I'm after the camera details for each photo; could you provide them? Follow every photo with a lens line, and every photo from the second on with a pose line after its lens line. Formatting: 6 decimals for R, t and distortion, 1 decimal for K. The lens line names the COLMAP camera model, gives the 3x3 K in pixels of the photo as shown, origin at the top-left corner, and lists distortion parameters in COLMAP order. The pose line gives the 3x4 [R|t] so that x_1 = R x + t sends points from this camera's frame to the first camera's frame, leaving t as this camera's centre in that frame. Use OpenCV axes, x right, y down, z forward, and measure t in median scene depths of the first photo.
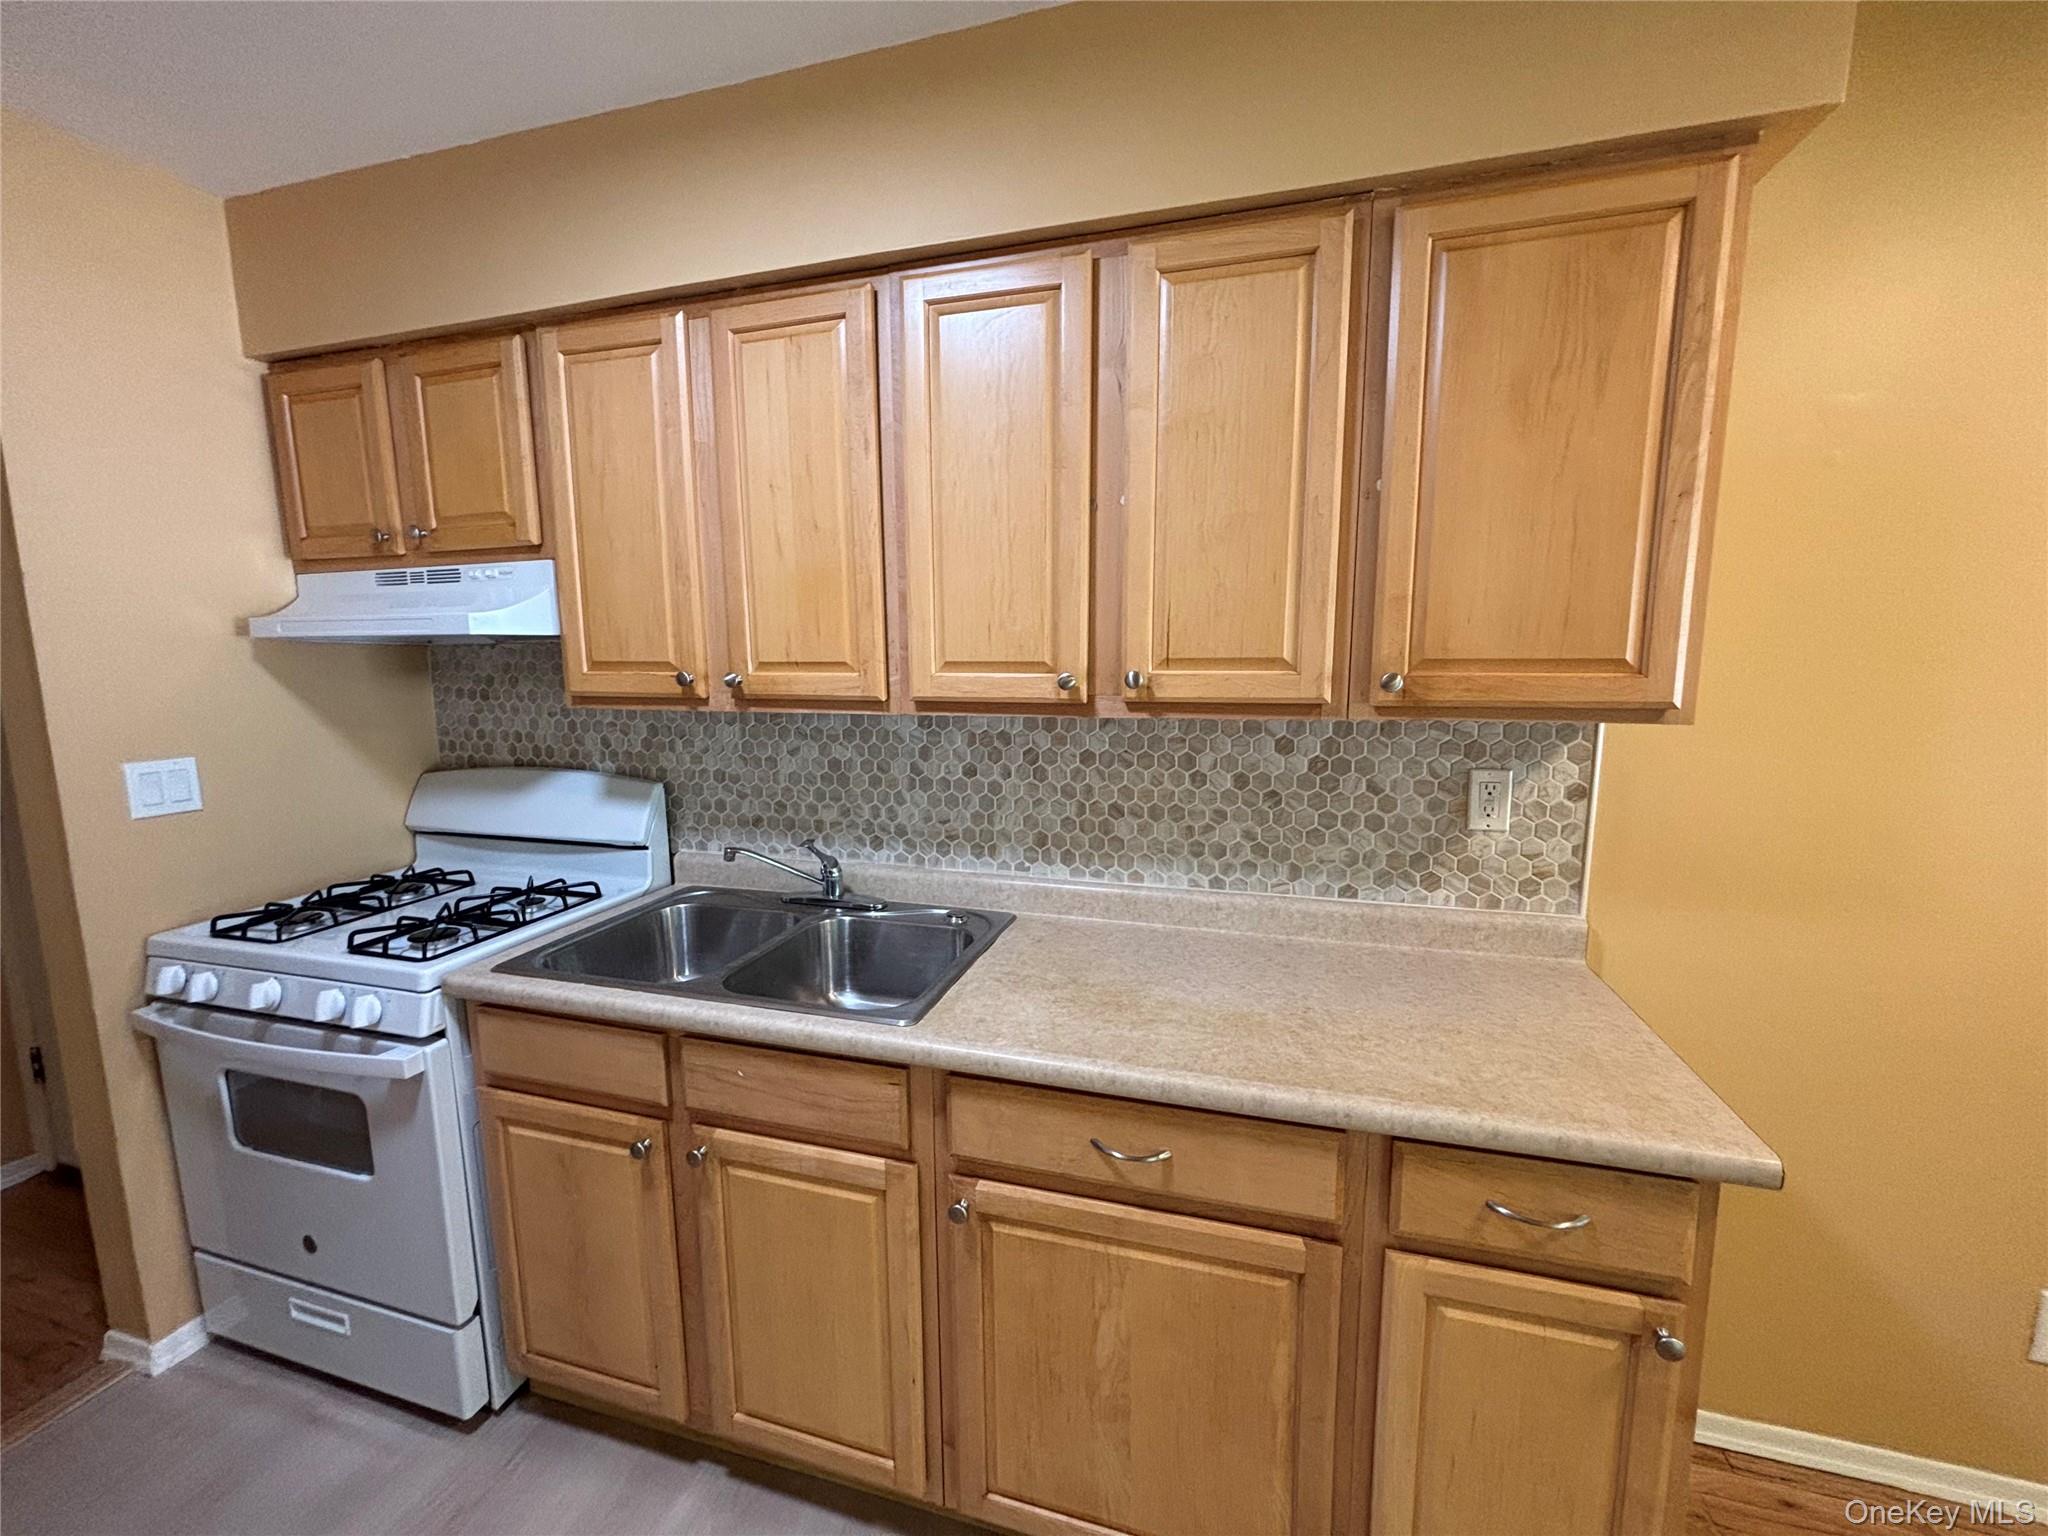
lens RADIAL K [[831.2, 0, 1017.0], [0, 831.2, 760.6], [0, 0, 1]] dist [0.000024, 0.000252]
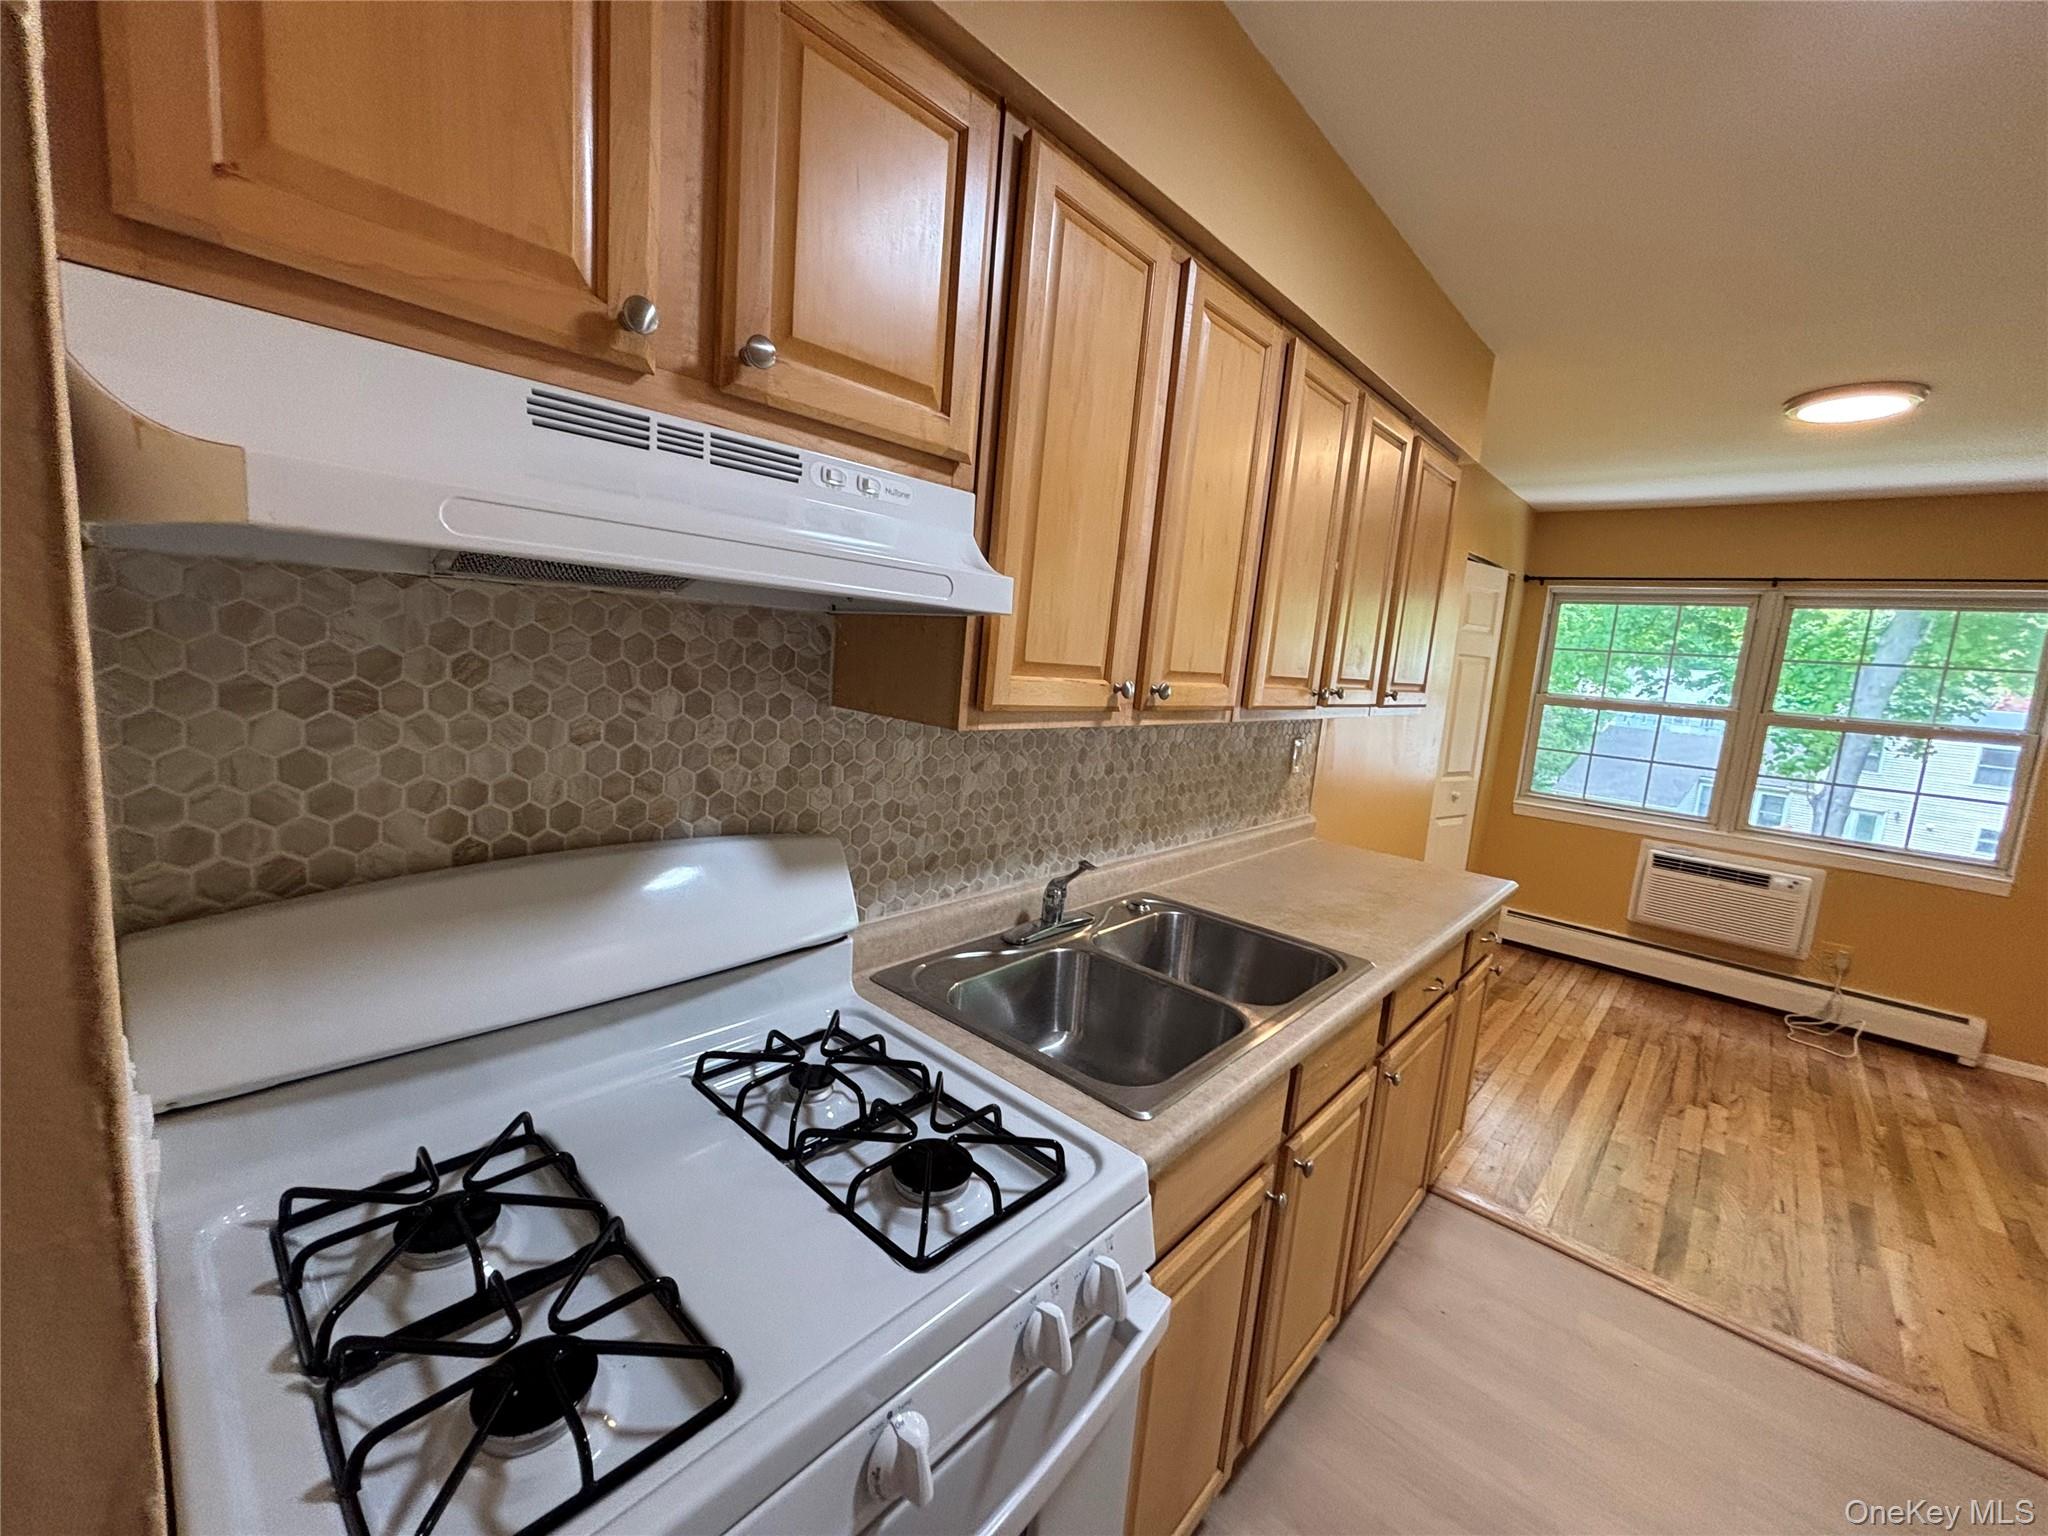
lens RADIAL K [[831.2, 0, 1013.2], [0, 831.2, 765.8], [0, 0, 1]] dist [0.000024, 0.000252]
pose [[0.427333, -0.090497, 0.899554, -0.986623], [0.040729, 0.995895, 0.080840, -0.076346], [-0.903176, 0.002092, 0.429265, 0.621566]]
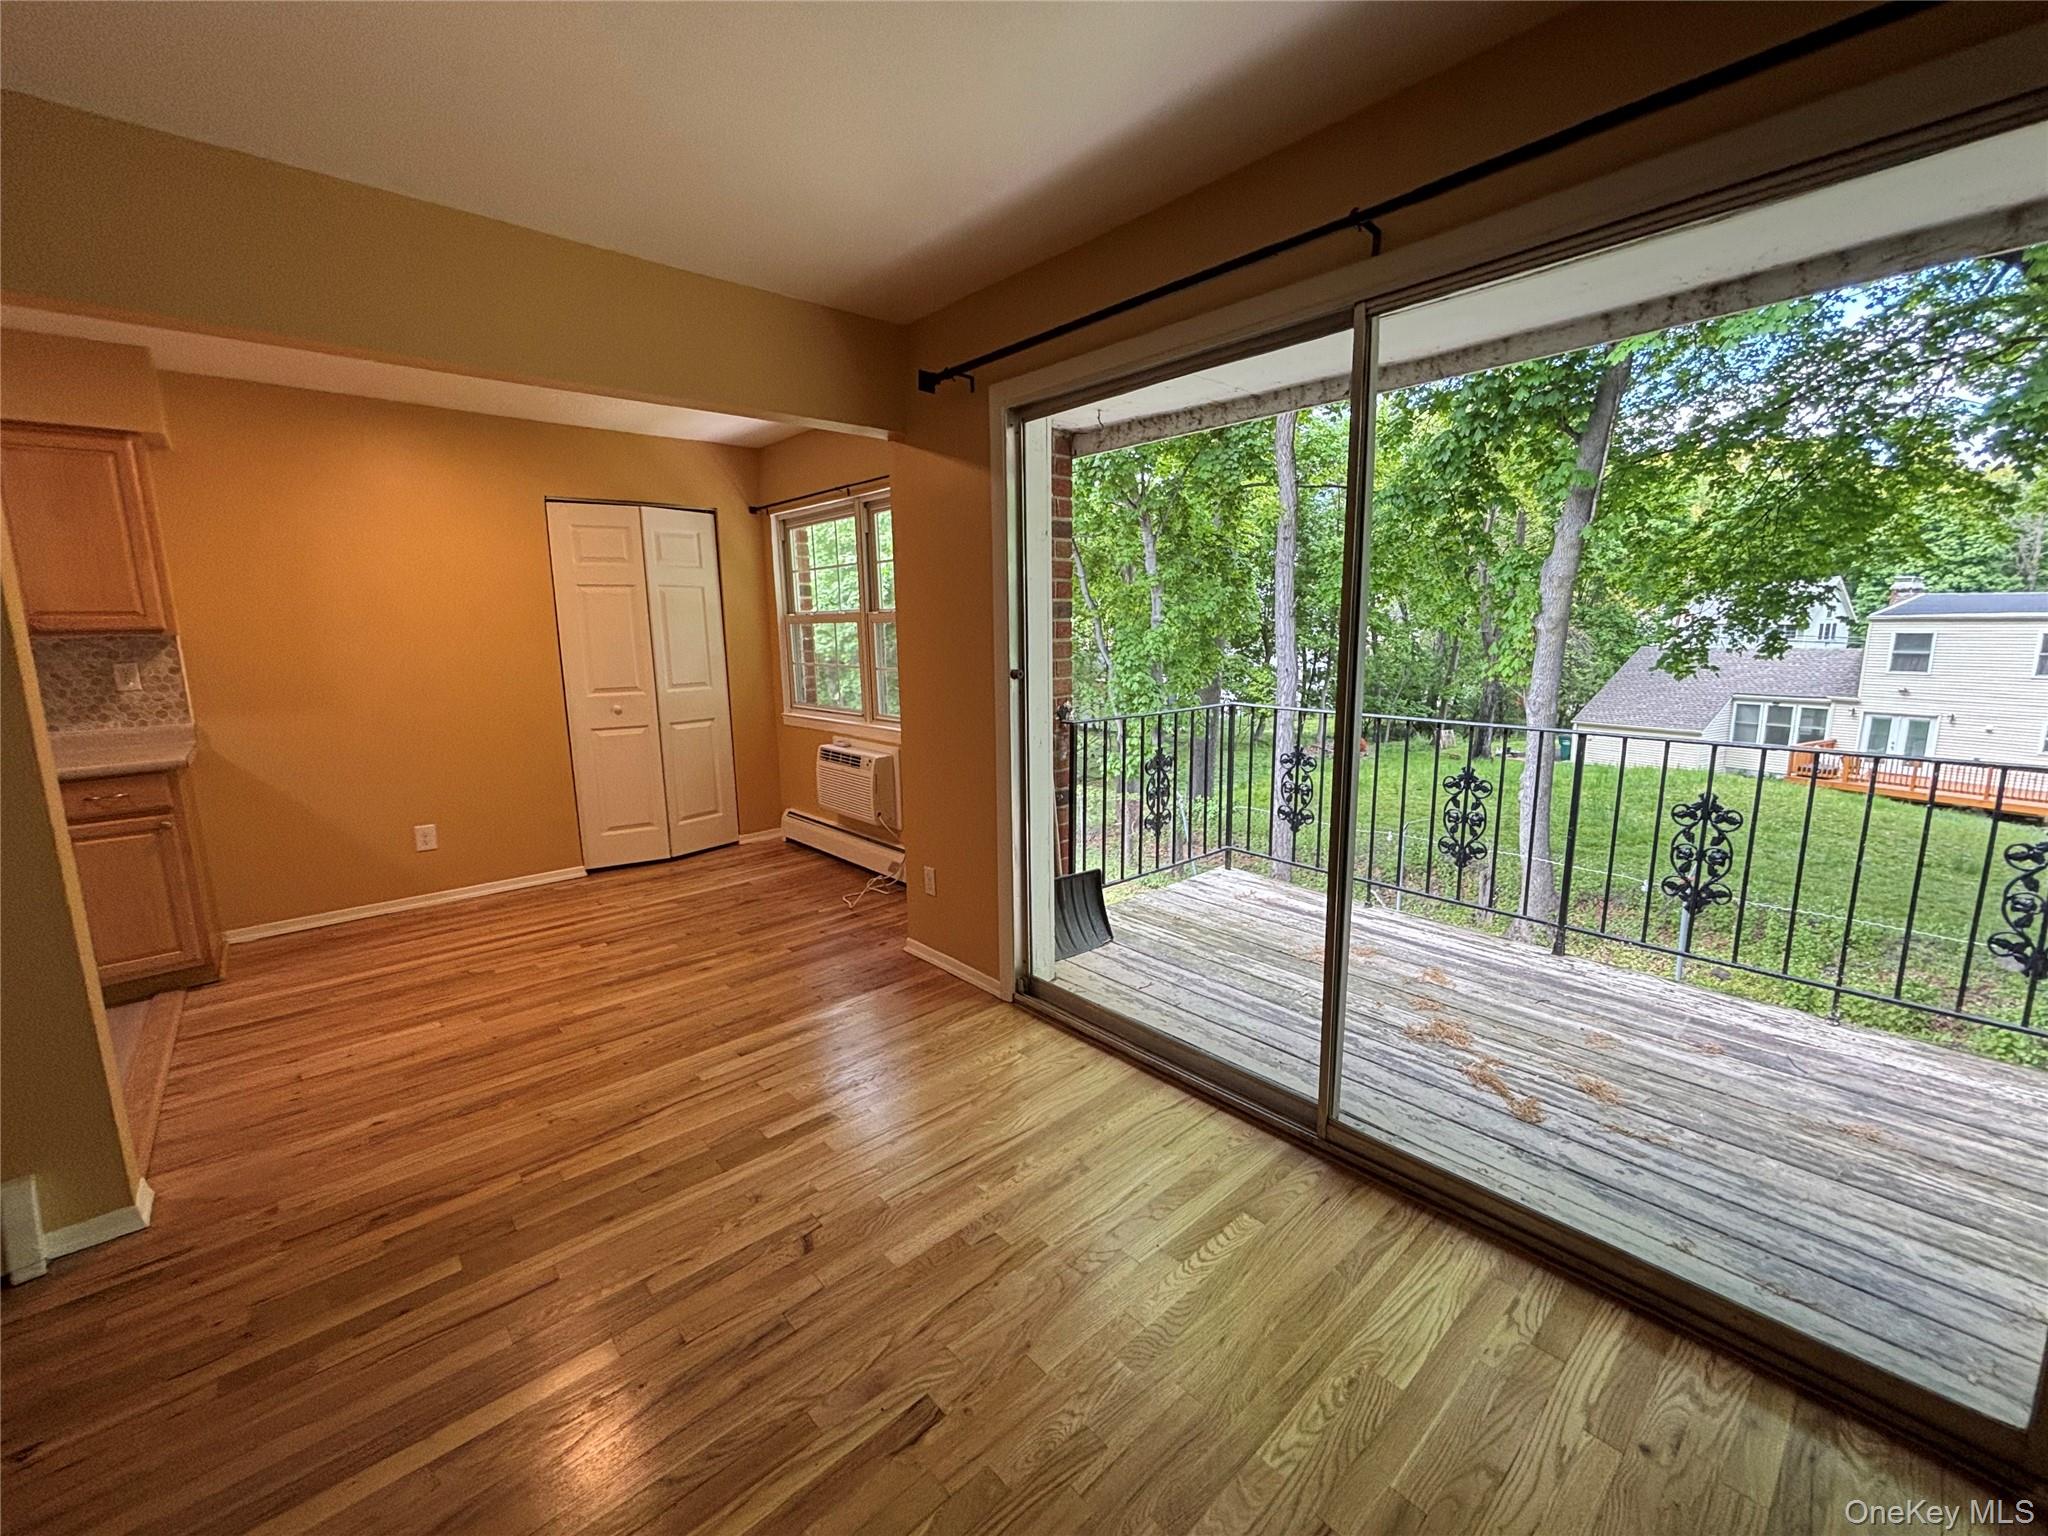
lens RADIAL K [[831.2, 0, 1020.1], [0, 831.2, 767.1], [0, 0, 1]] dist [0.000024, 0.000252]
pose [[0.522568, -0.144948, 0.840186, -0.075652], [0.127065, 0.987678, 0.091363, 0.305527], [-0.843076, 0.059015, 0.534547, -1.748107]]
